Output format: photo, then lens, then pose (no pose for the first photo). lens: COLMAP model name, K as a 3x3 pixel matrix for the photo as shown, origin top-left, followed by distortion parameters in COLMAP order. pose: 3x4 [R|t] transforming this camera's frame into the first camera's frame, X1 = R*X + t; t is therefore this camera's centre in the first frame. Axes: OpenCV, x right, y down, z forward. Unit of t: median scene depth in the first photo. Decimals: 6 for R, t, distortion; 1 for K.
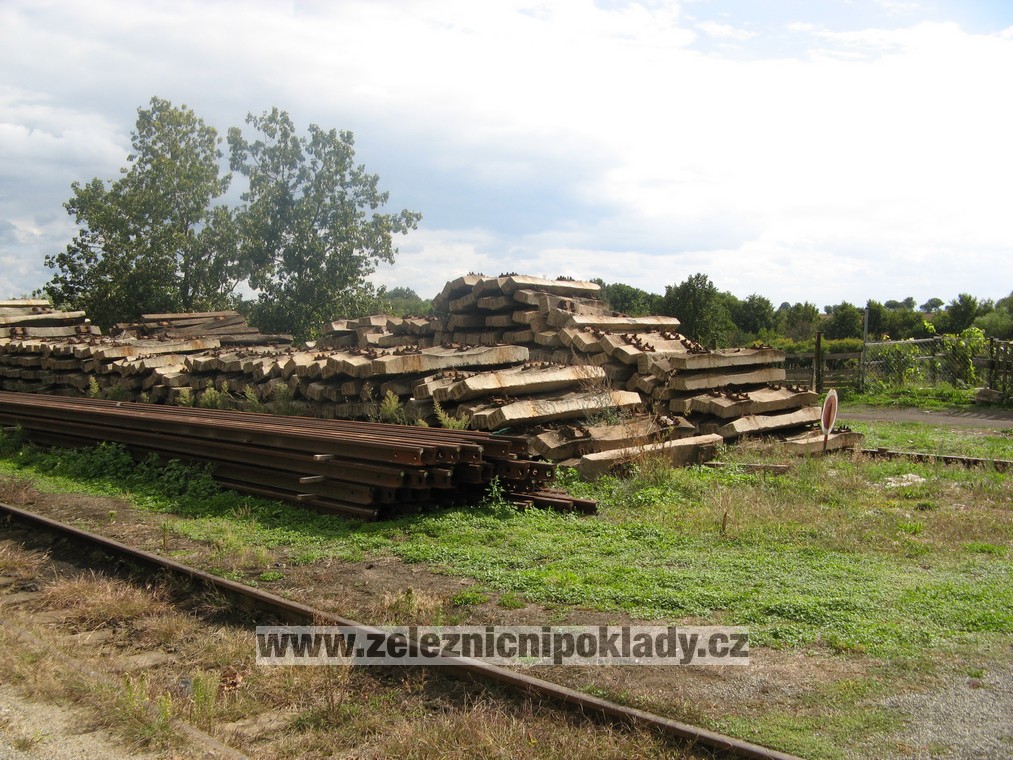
lens RADIAL K [[1102.9, 0, 506.5], [0, 1102.9, 380.0], [0, 0, 1]] dist [-0.111658, 0.025904]
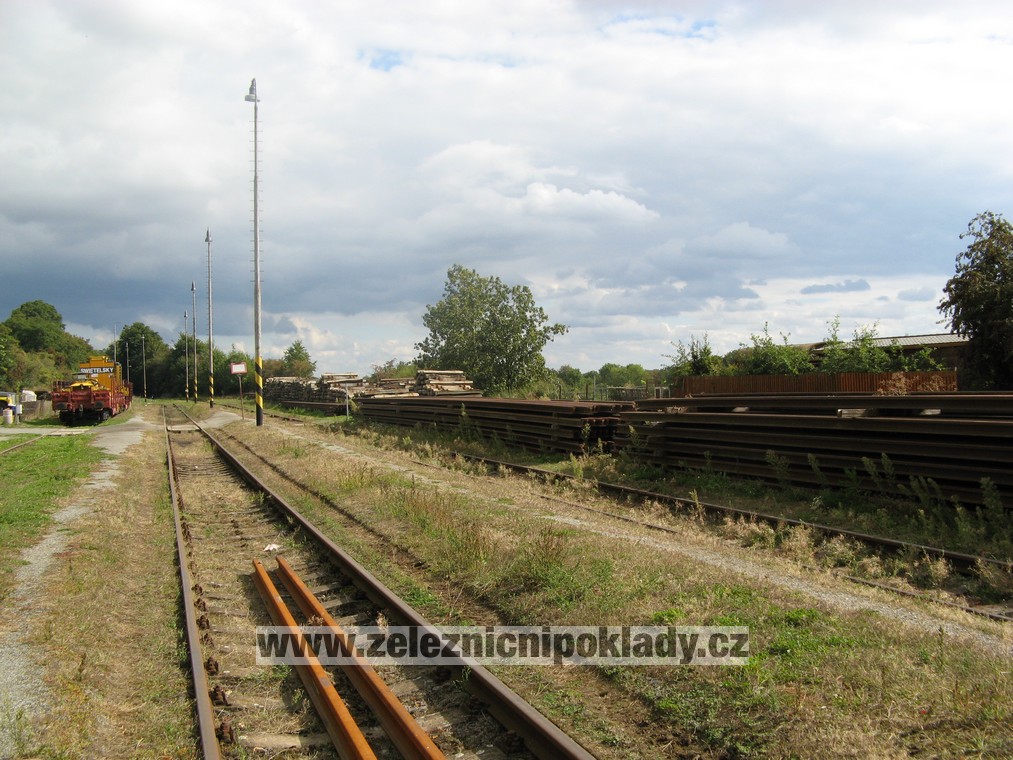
lens RADIAL K [[1102.9, 0, 506.5], [0, 1102.9, 380.0], [0, 0, 1]] dist [-0.111658, 0.025904]
pose [[0.901499, 0.004371, -0.432758, 0.677747], [-0.025404, 0.998759, -0.042832, 0.032172], [0.432034, 0.049607, 0.900492, -0.805044]]
